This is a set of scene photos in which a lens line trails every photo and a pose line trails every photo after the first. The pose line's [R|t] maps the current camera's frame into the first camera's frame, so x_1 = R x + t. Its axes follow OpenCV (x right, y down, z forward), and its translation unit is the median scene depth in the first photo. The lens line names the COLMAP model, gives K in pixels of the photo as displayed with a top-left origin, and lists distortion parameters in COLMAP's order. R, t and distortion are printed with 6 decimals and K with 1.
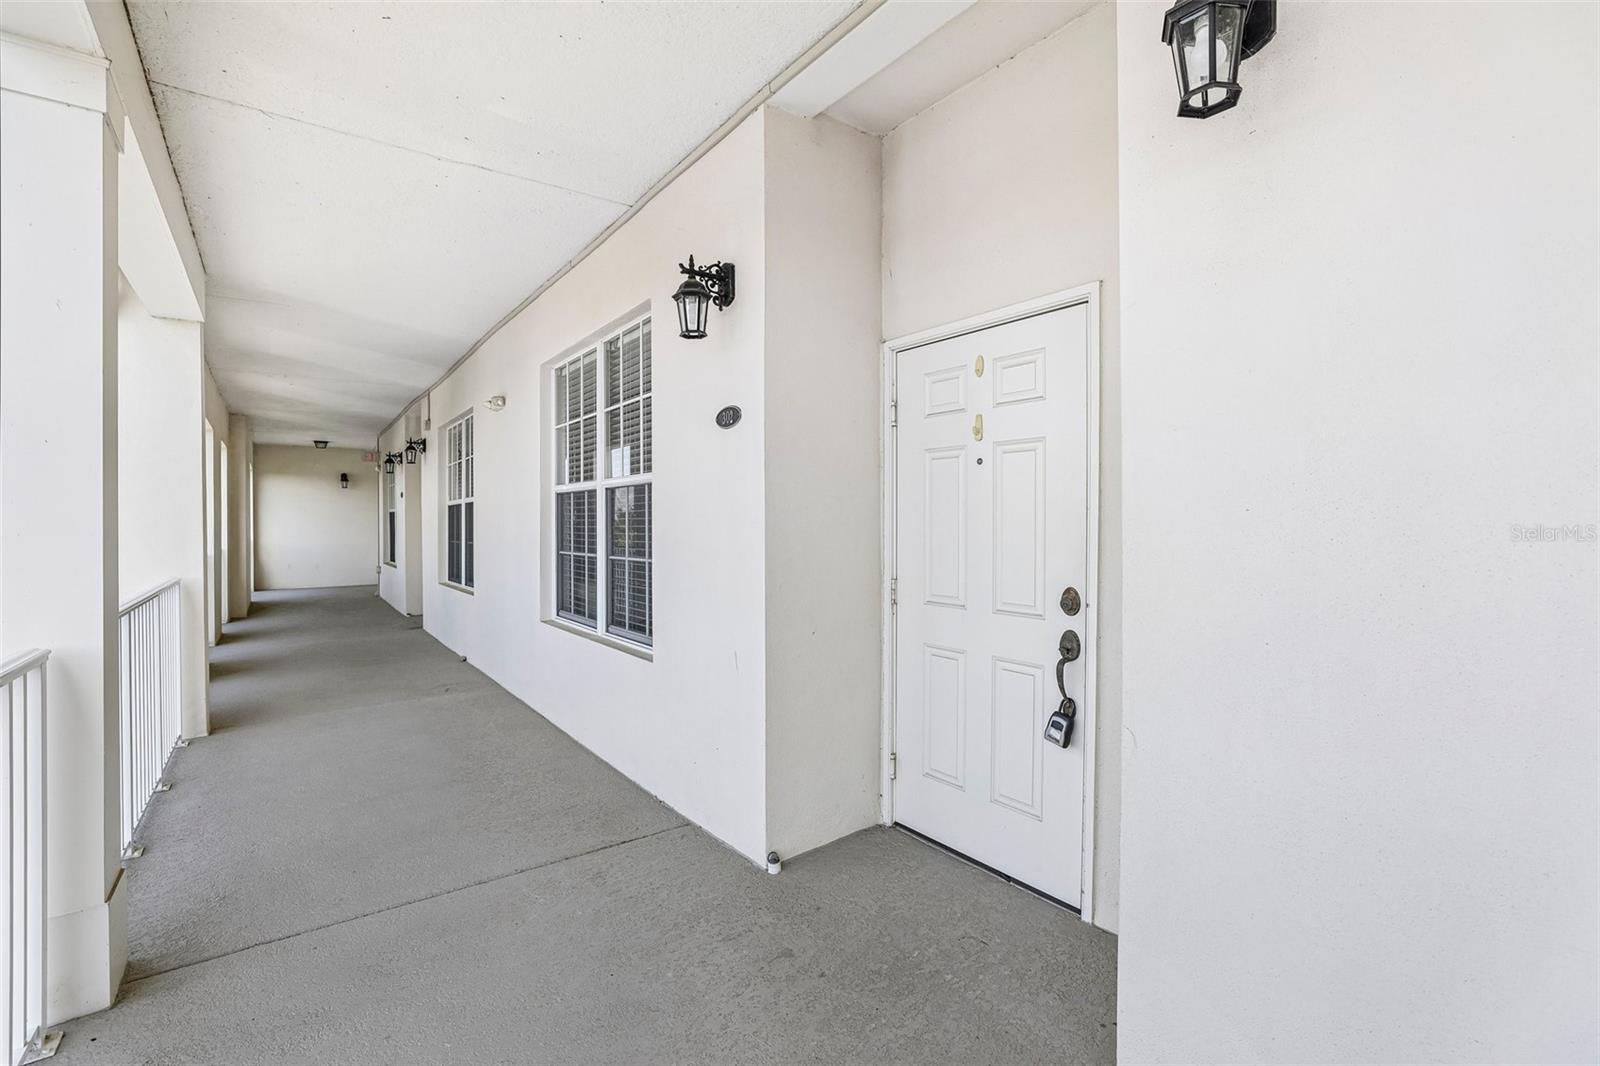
lens RADIAL K [[728.3, 0, 806.5], [0, 728.3, 529.8], [0, 0, 1]] dist [-0.037373, 0.010629]
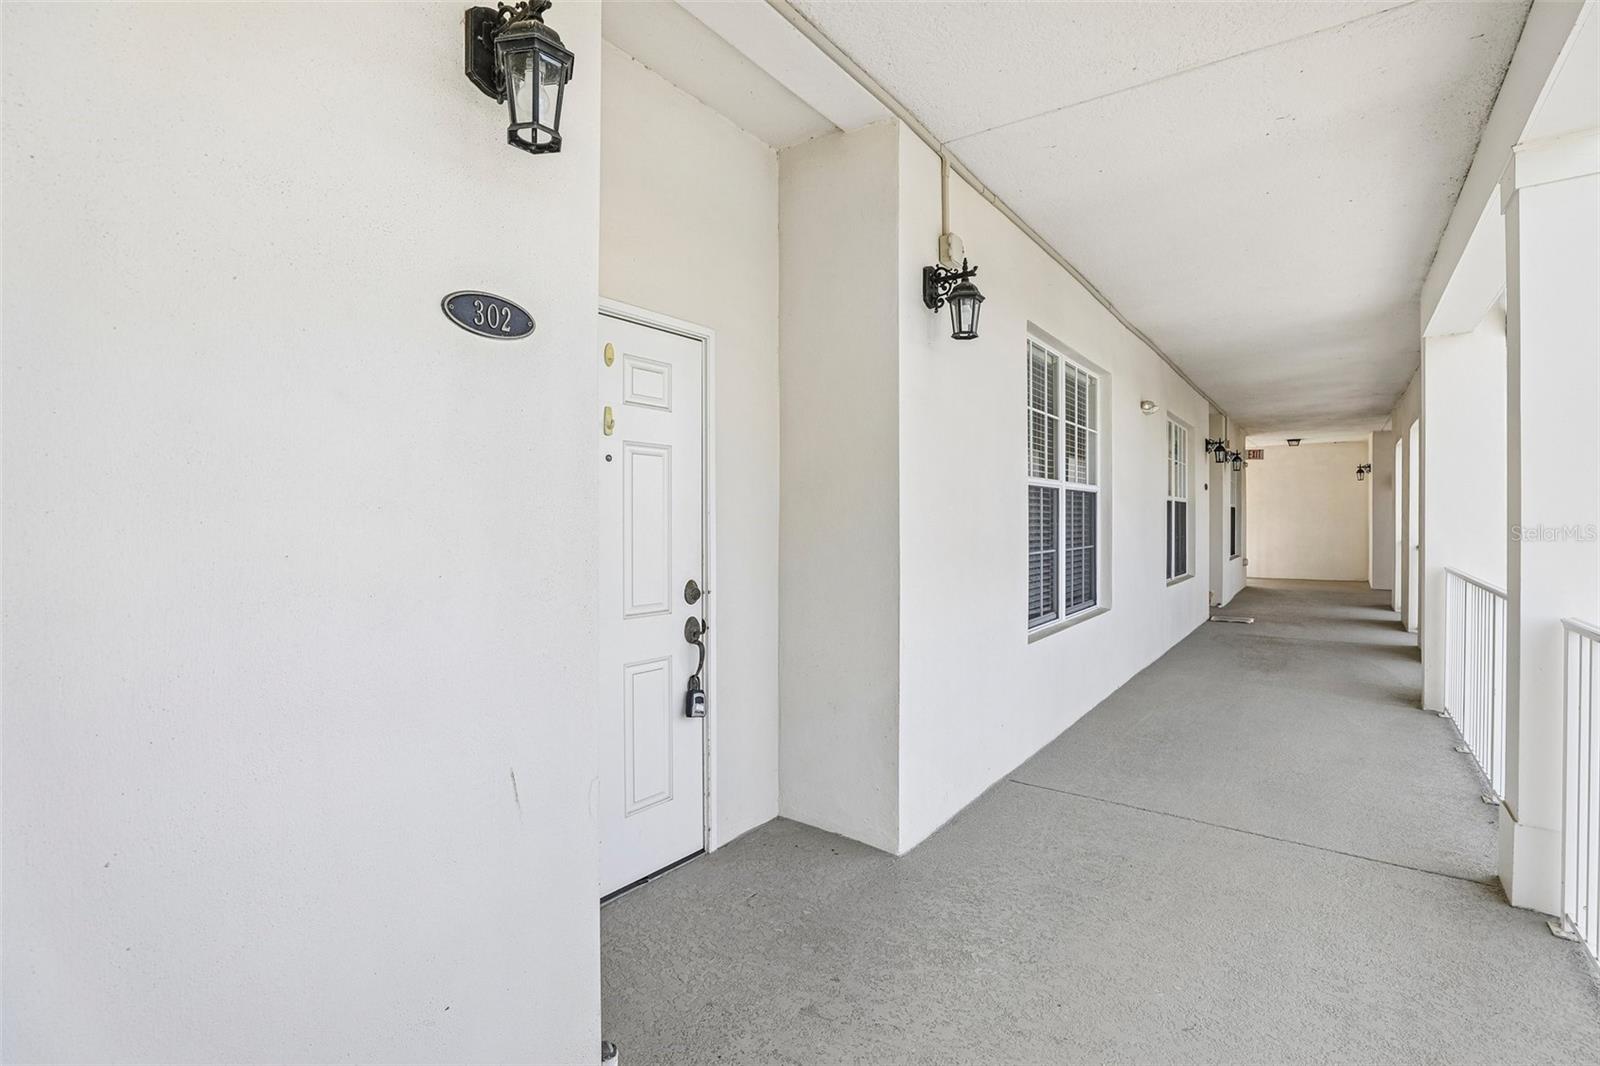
lens RADIAL K [[728.3, 0, 805.7], [0, 728.3, 524.2], [0, 0, 1]] dist [-0.037373, 0.010629]
pose [[-0.286209, -0.001328, 0.958166, -0.812399], [0.012476, 0.999909, 0.005113, -0.013820], [-0.958086, 0.013417, -0.286166, 1.164959]]
